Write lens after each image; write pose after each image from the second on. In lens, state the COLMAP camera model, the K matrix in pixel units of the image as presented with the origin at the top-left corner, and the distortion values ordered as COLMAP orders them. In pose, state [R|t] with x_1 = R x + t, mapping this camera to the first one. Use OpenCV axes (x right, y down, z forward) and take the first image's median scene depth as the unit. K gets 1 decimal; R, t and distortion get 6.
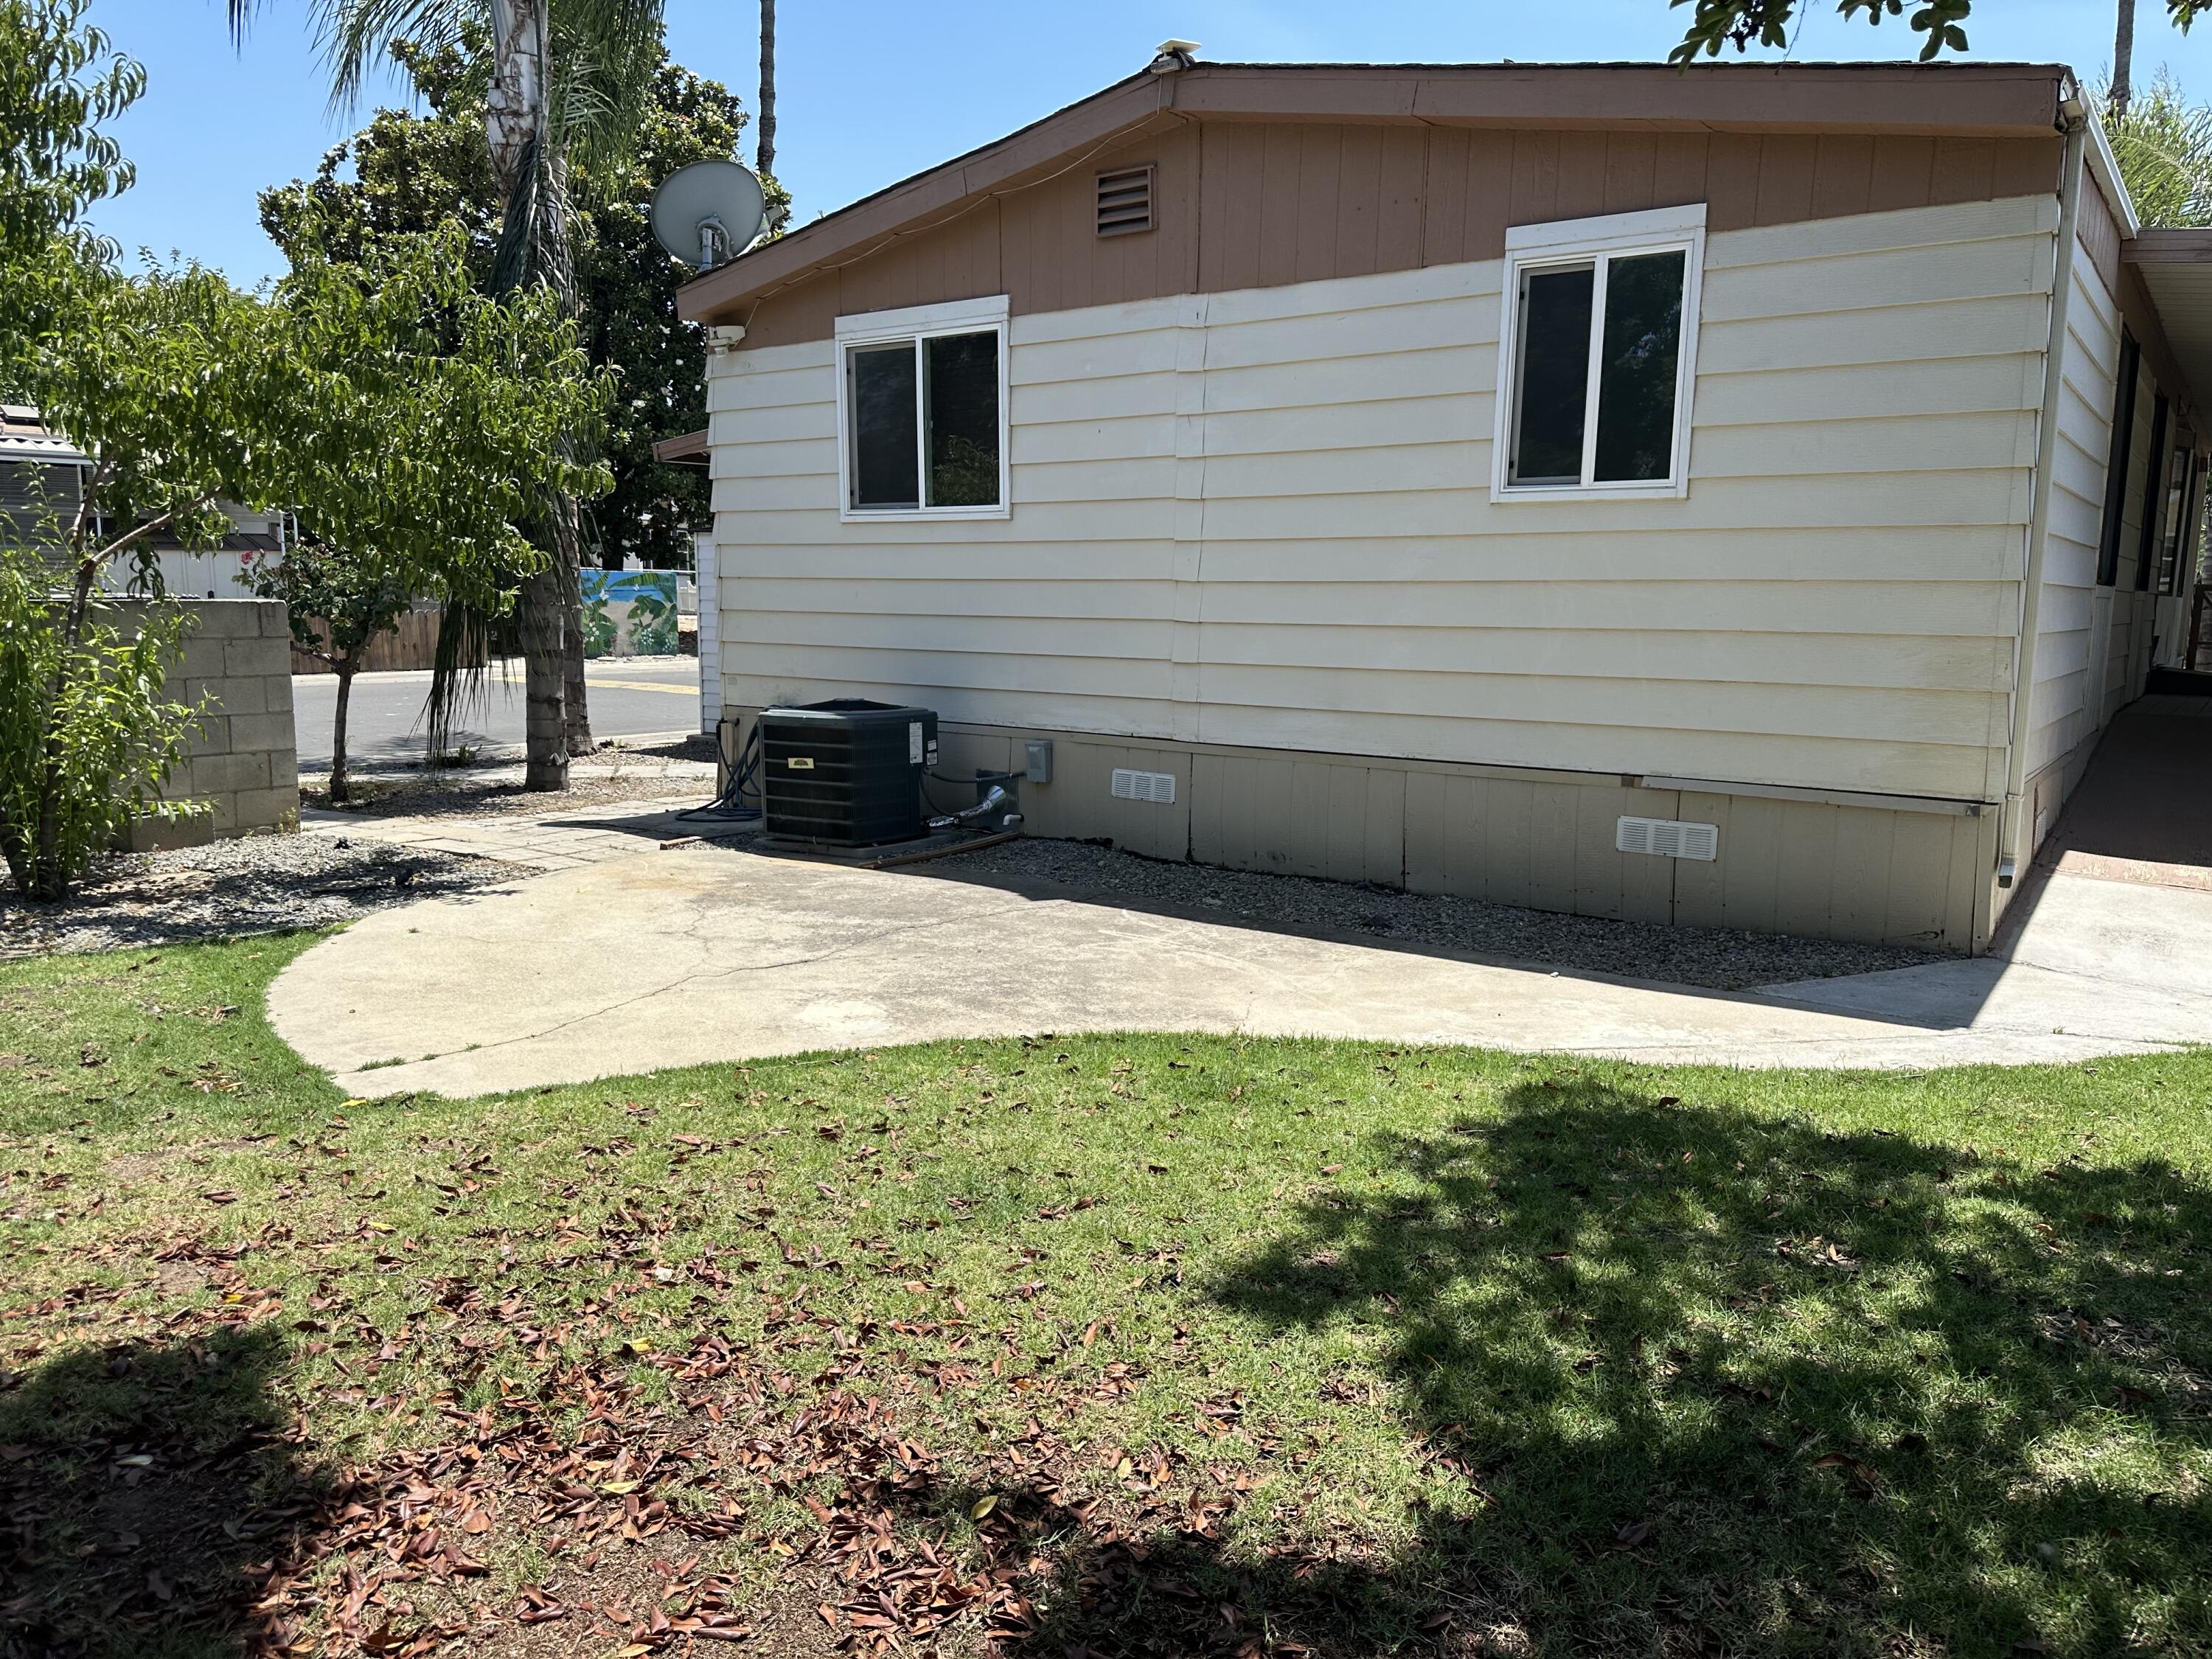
lens RADIAL K [[1565.8, 0, 1101.6], [0, 1565.8, 845.1], [0, 0, 1]] dist [0.075582, -0.114829]
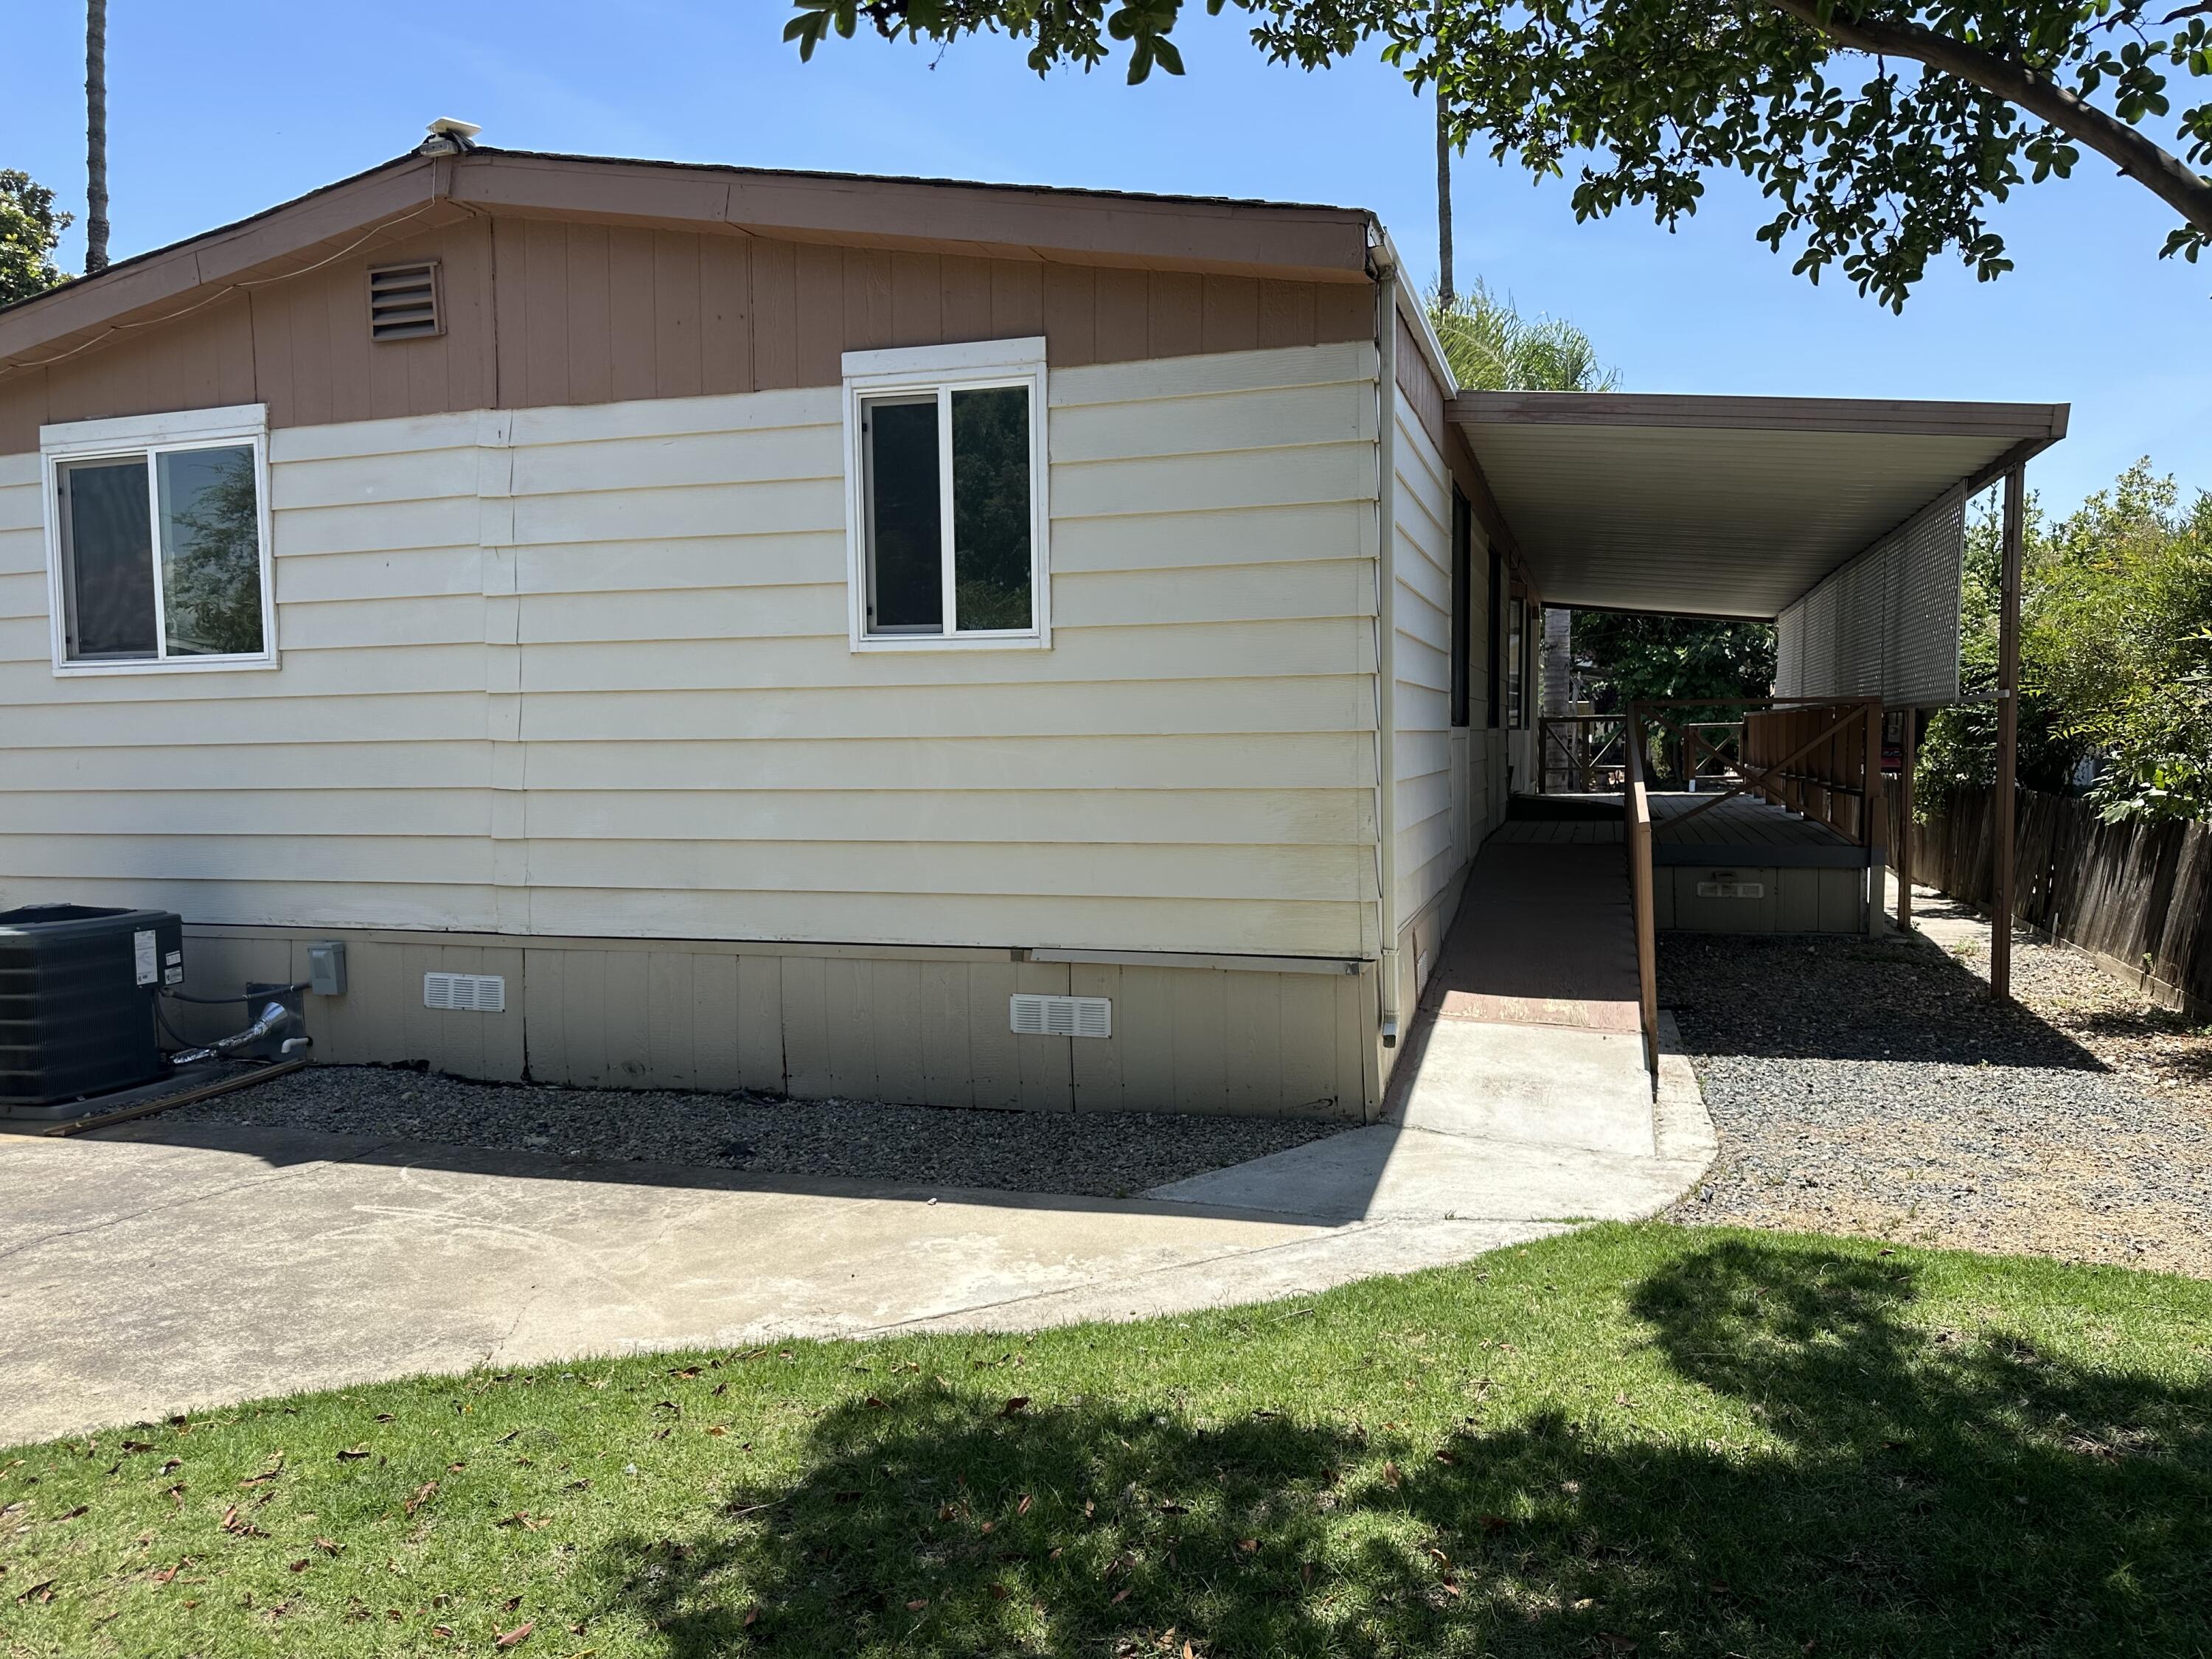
lens RADIAL K [[1565.8, 0, 1101.6], [0, 1565.8, 845.1], [0, 0, 1]] dist [0.075582, -0.114829]
pose [[0.946832, -0.046541, 0.318345, 0.098039], [0.074043, 0.994443, -0.074836, -0.032967], [-0.313093, 0.094429, 0.945016, 0.131807]]
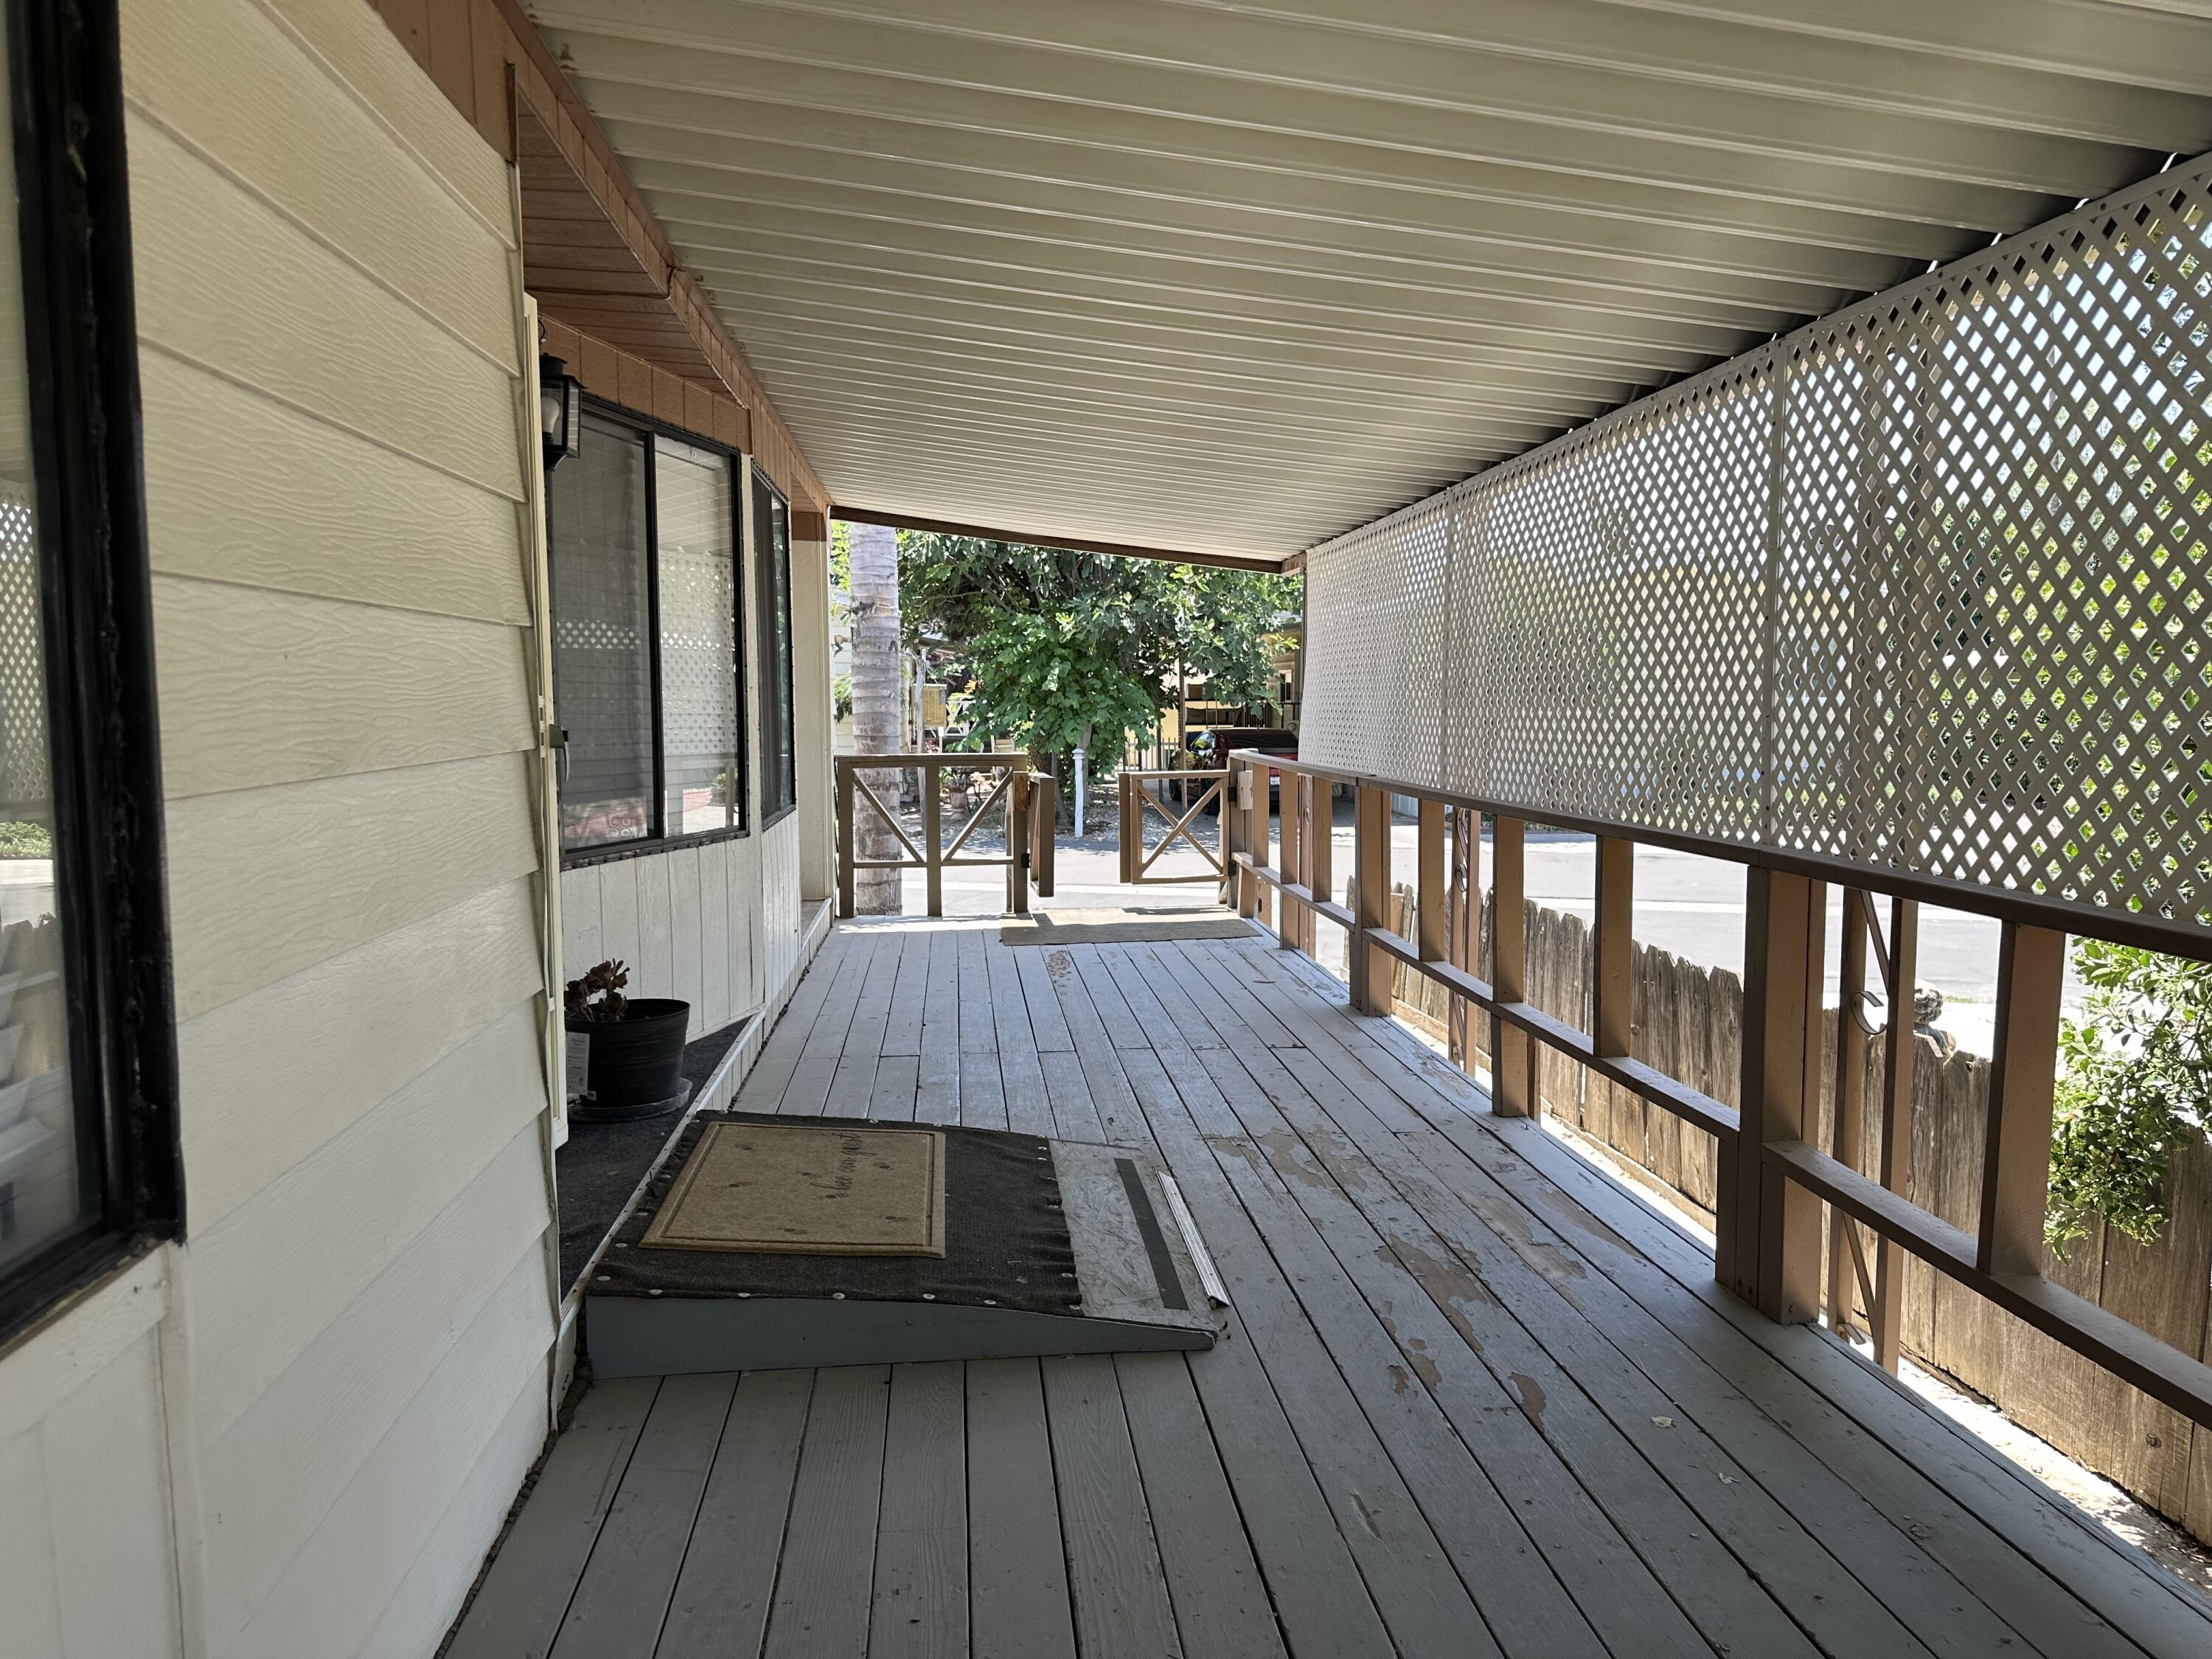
lens RADIAL K [[1565.8, 0, 1101.6], [0, 1565.8, 845.1], [0, 0, 1]] dist [0.075582, -0.114829]
pose [[0.747683, -0.080062, 0.659212, 0.749518], [0.117688, 0.992967, -0.012886, -0.214512], [-0.653544, 0.087216, 0.751847, 1.006527]]
